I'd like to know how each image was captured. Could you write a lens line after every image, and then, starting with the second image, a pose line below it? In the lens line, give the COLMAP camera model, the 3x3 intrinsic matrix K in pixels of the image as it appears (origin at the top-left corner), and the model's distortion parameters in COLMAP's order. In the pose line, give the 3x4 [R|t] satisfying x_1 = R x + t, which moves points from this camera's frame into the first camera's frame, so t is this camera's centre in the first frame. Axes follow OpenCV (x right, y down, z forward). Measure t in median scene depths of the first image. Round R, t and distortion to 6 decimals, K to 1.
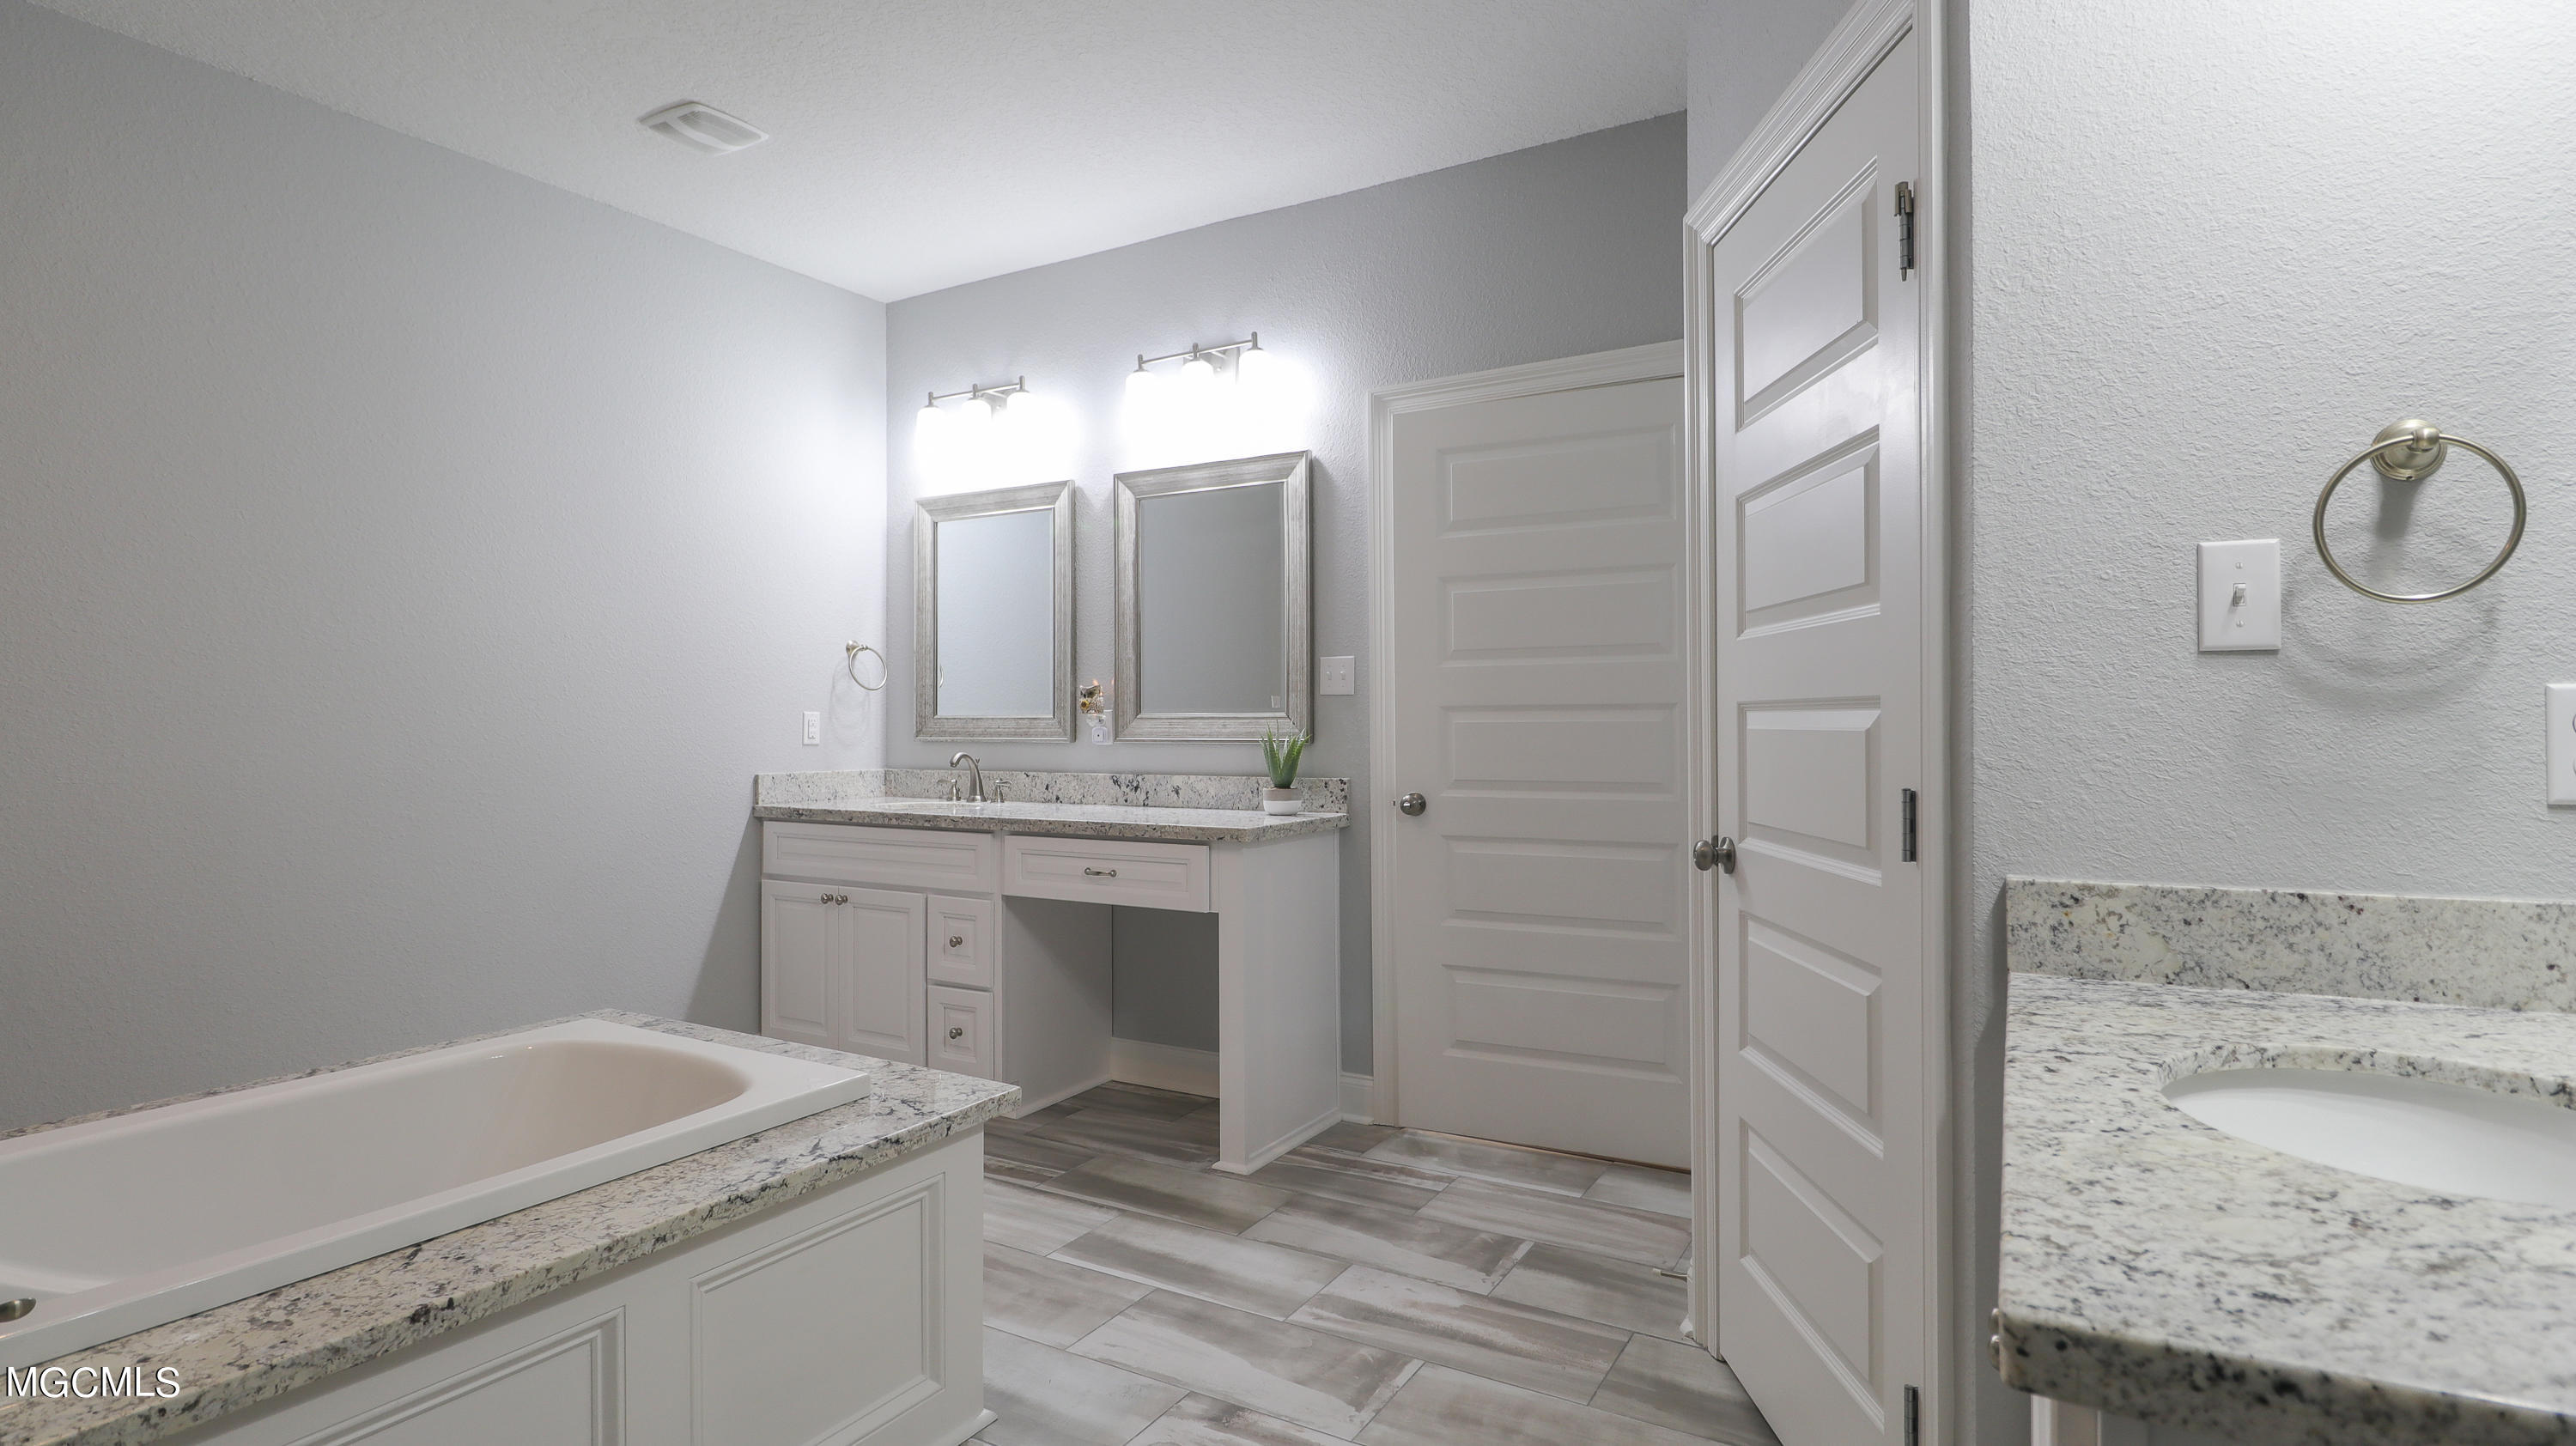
lens RADIAL K [[1274.8, 0, 1286.2], [0, 1274.8, 705.0], [0, 0, 1]] dist [-0.001163, -0.014156]
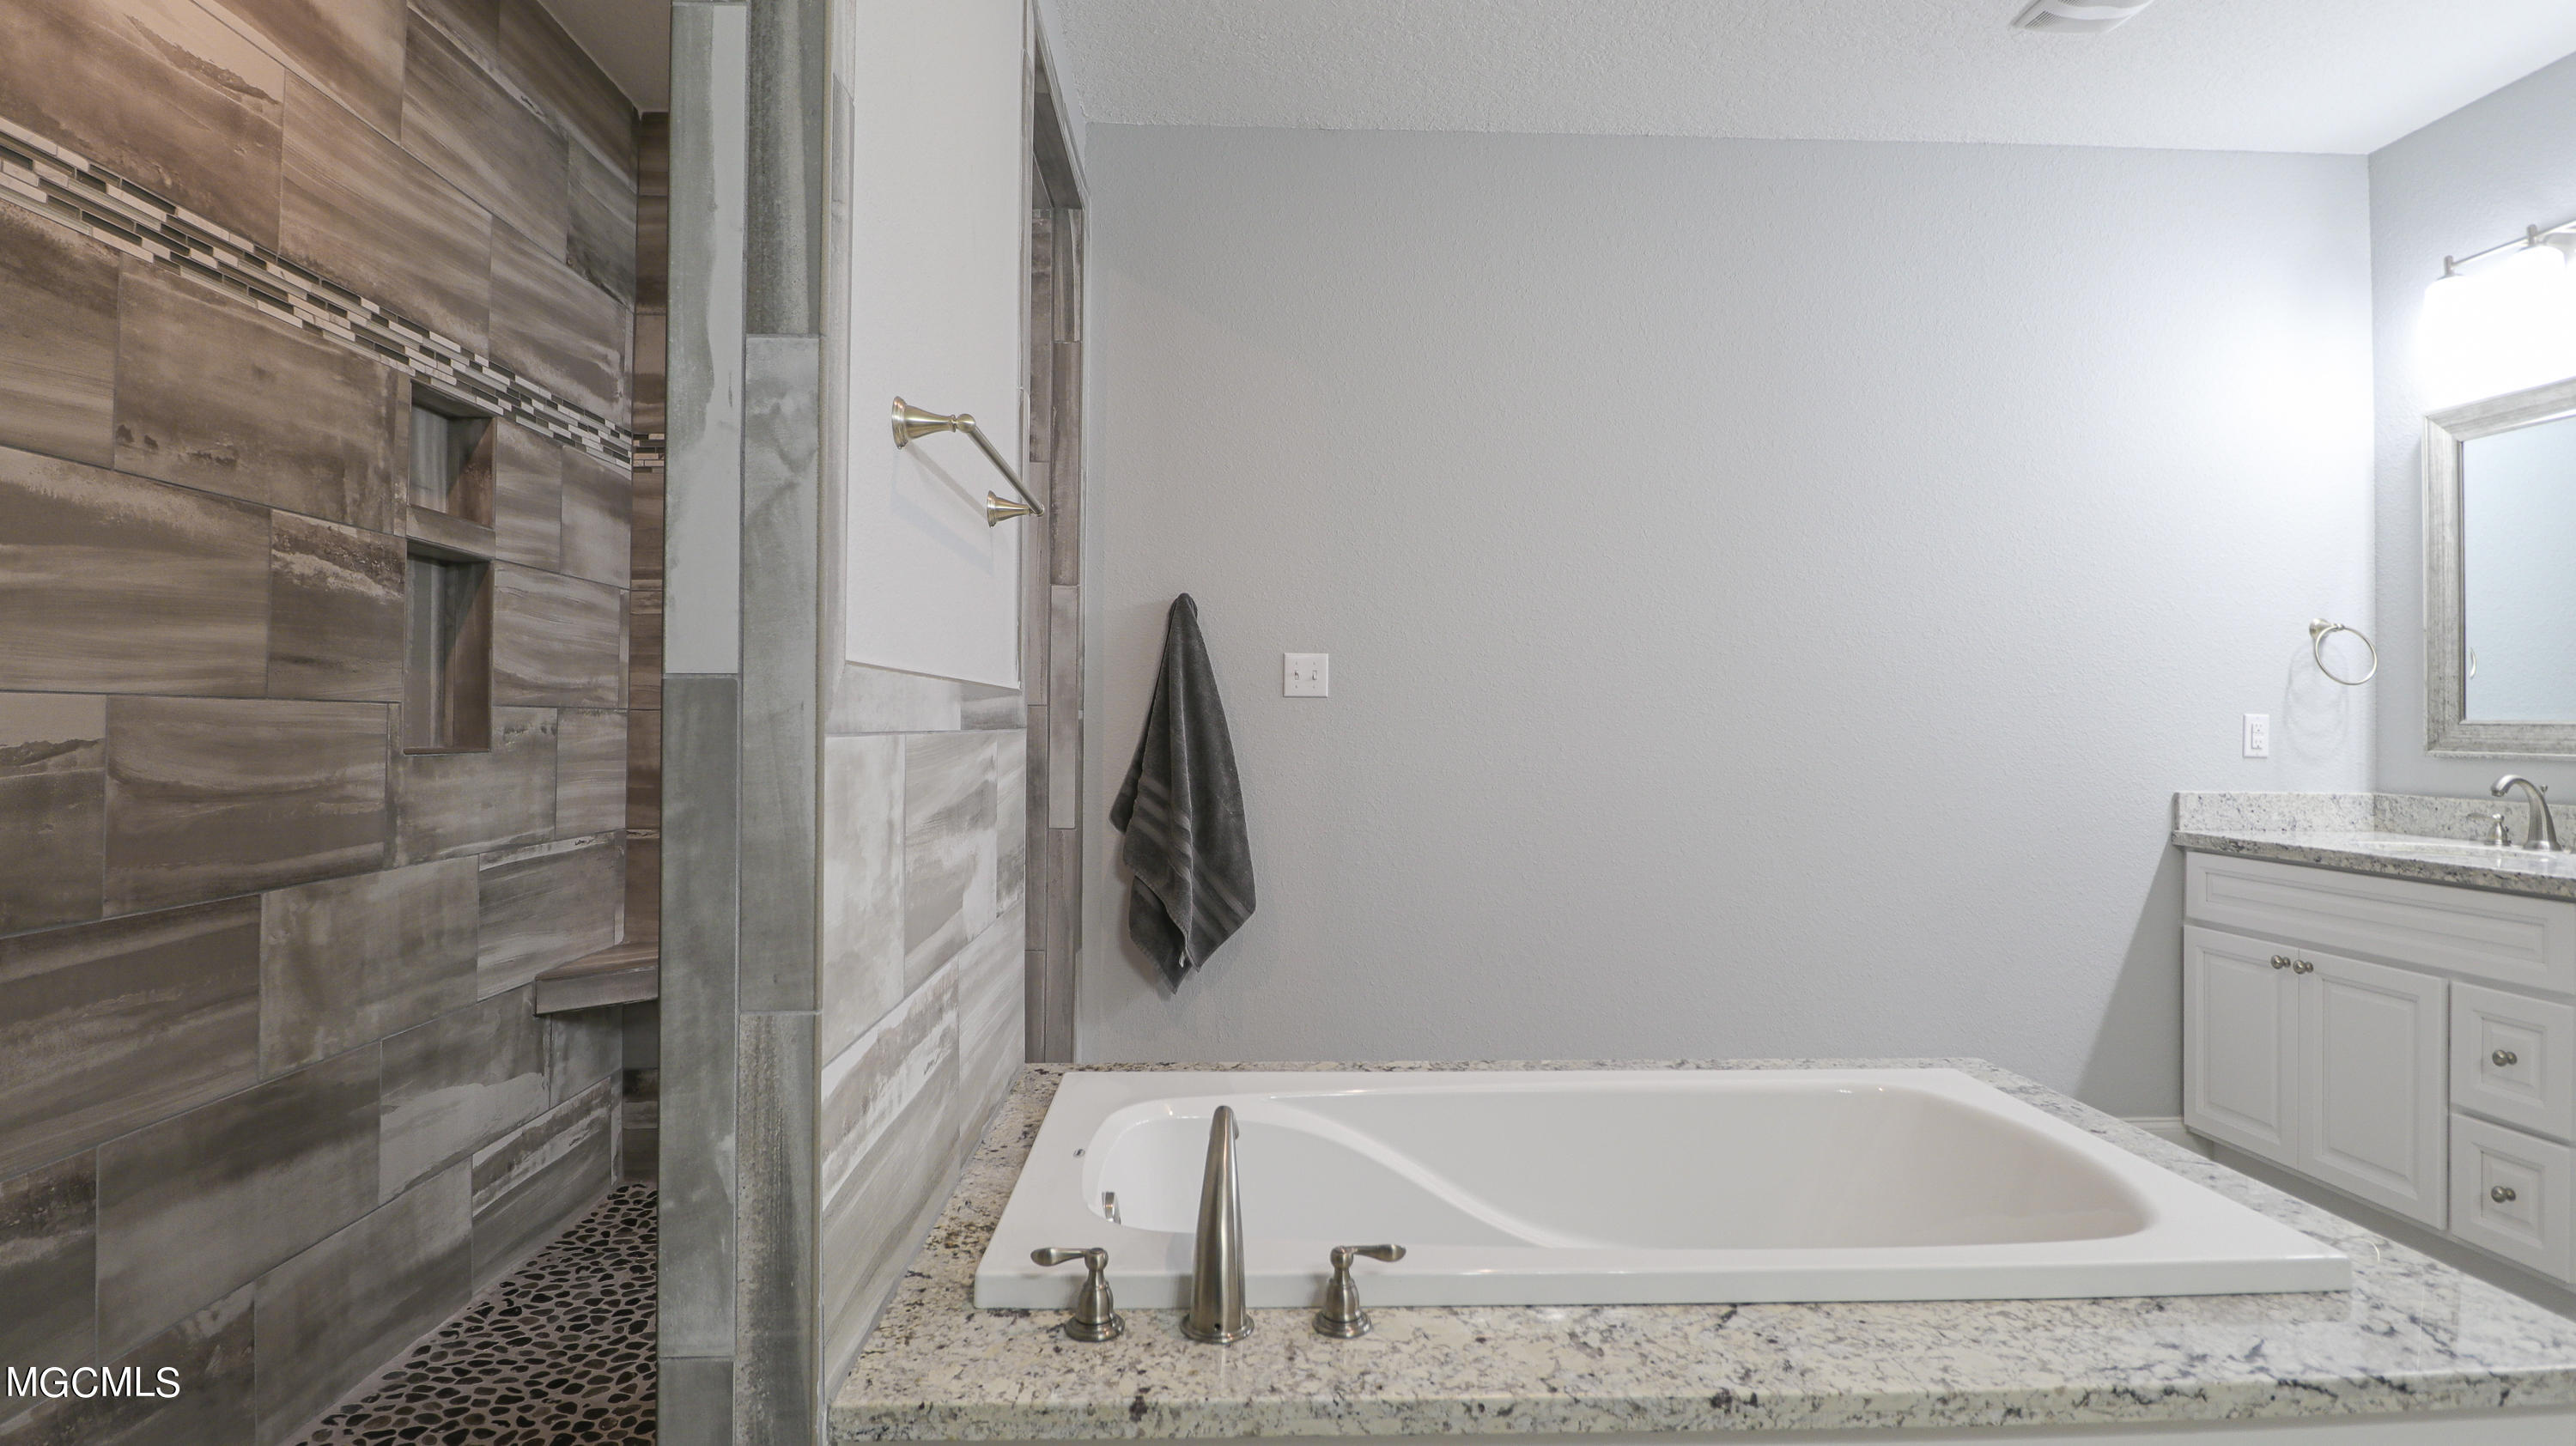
lens RADIAL K [[1301.1, 0, 1272.7], [0, 1301.1, 700.8], [0, 0, 1]] dist [0.000781, -0.011027]
pose [[0.533752, -0.005892, -0.845621, -0.061405], [0.001402, 0.999981, -0.006083, 0.002550], [0.845640, 0.002061, 0.533749, 0.179493]]
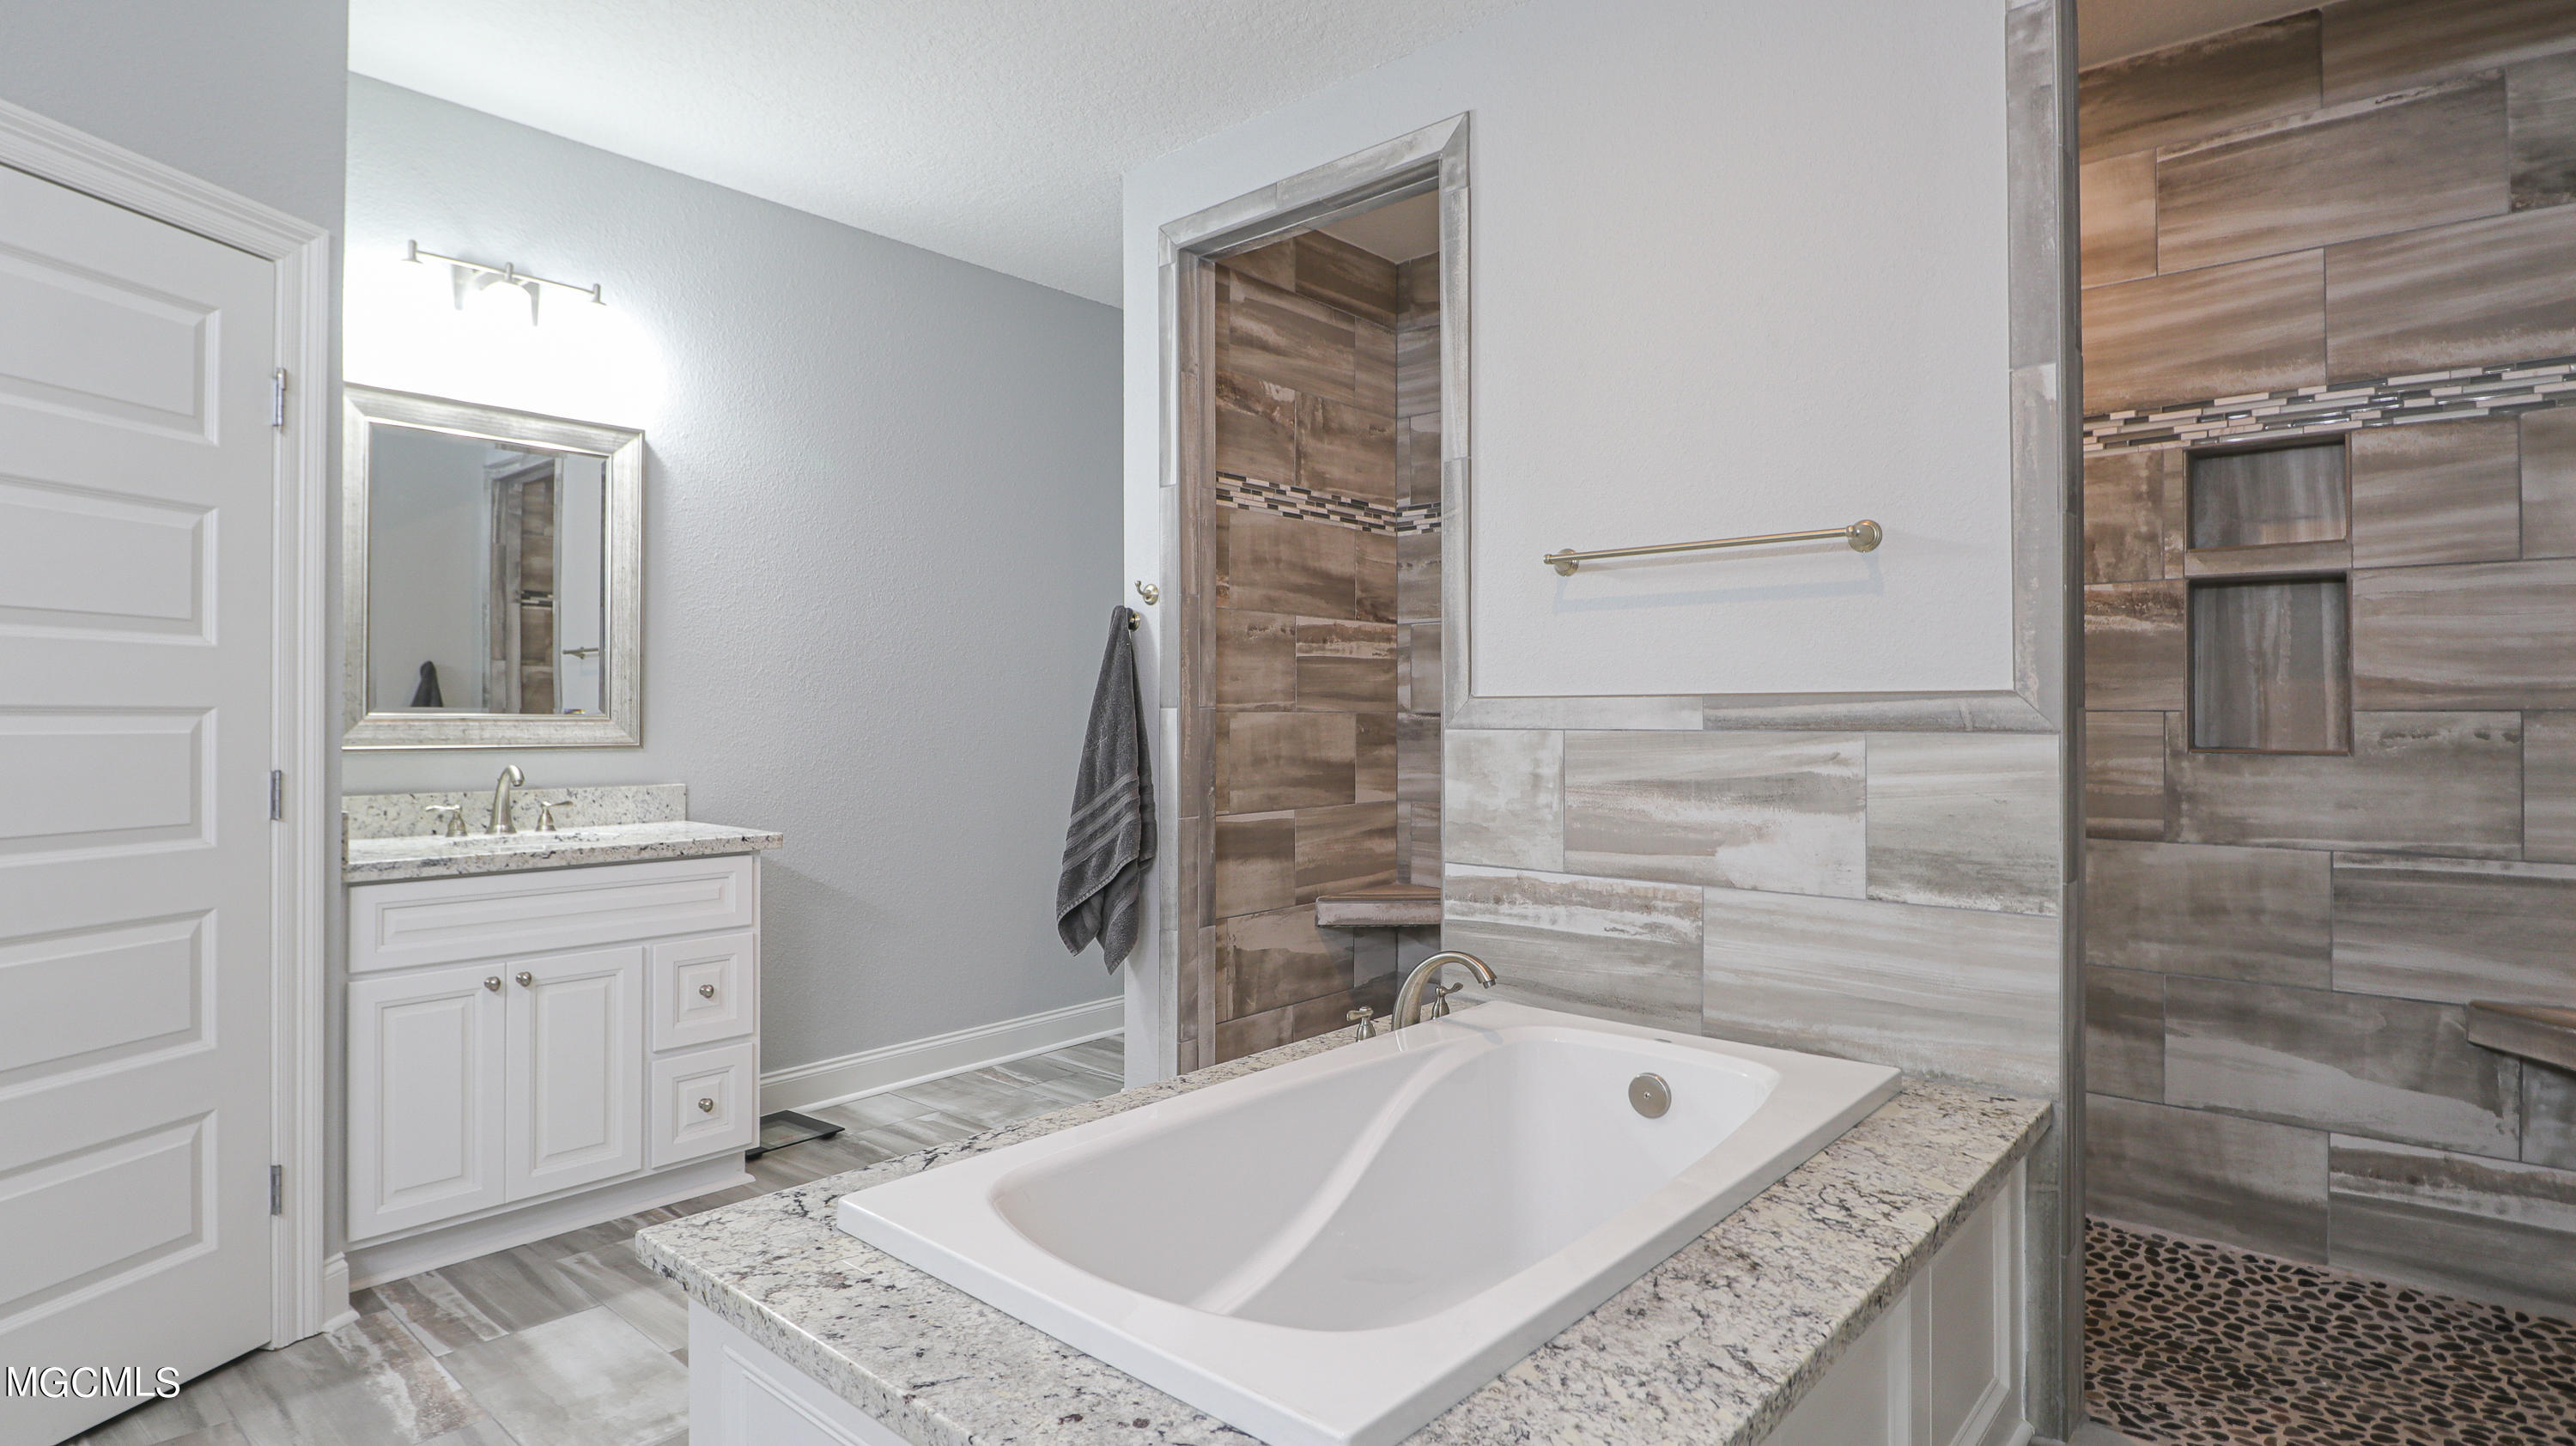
lens RADIAL K [[1301.1, 0, 1272.7], [0, 1301.1, 700.8], [0, 0, 1]] dist [0.000781, -0.011027]
pose [[-0.979010, 0.007582, 0.203671, -0.801622], [0.002146, 0.999636, -0.026897, 0.022683], [-0.203801, -0.025895, -0.978670, 1.860901]]
